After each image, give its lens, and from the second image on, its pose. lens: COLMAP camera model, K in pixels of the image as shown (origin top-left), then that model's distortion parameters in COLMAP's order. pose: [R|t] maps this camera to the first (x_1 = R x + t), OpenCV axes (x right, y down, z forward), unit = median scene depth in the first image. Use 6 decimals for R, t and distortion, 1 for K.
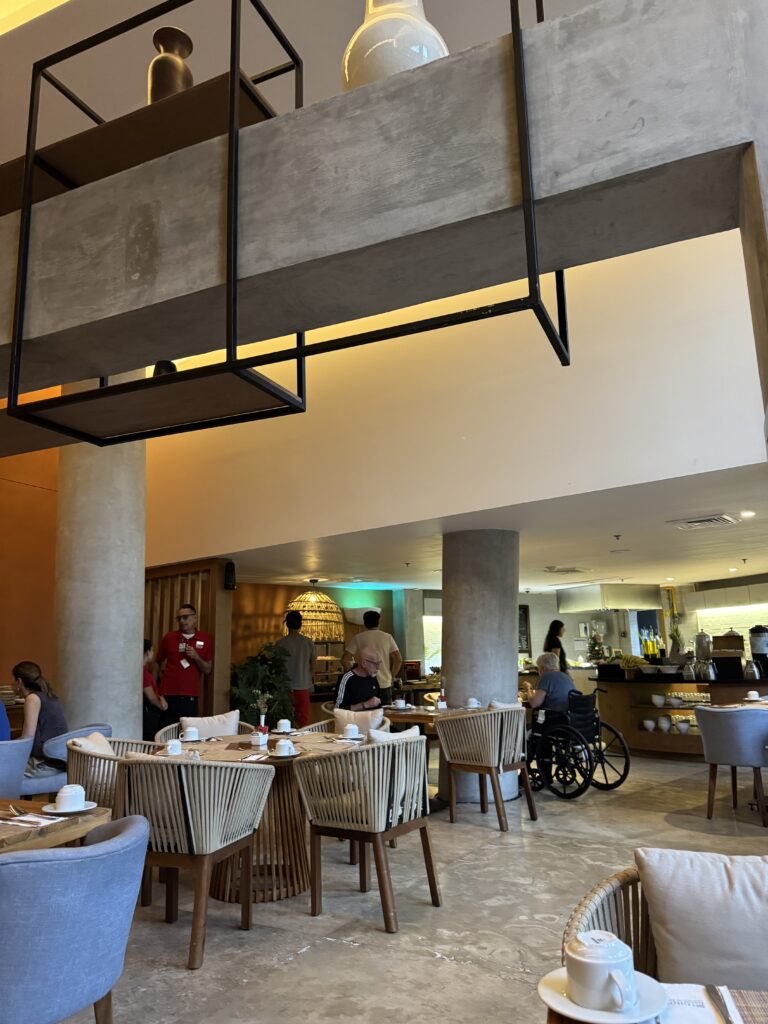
lens RADIAL K [[729.9, 0, 386.7], [0, 729.9, 510.6], [0, 0, 1]] dist [0.031984, -0.040567]
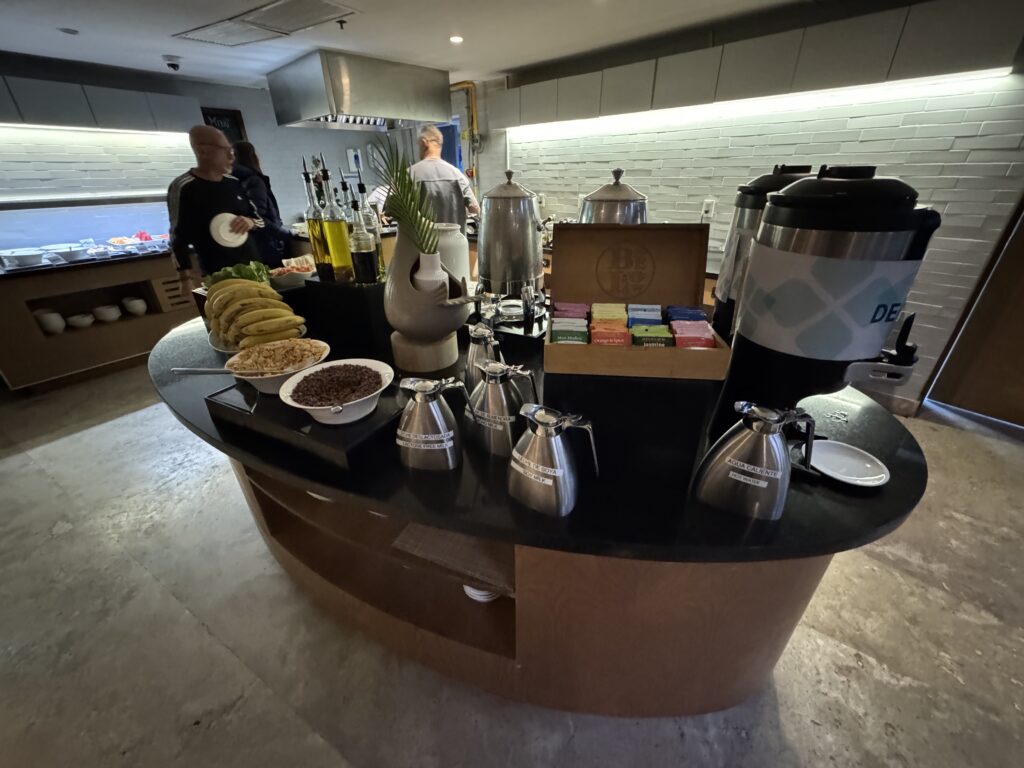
lens RADIAL K [[412.1, 0, 510.6], [0, 412.1, 385.9], [0, 0, 1]] dist [-0.012420, 0.001899]
pose [[0.921160, -0.170621, 0.349791, 0.995663], [-0.082853, 0.792202, 0.604609, 0.366772], [-0.380264, -0.585923, 0.715608, 2.321889]]
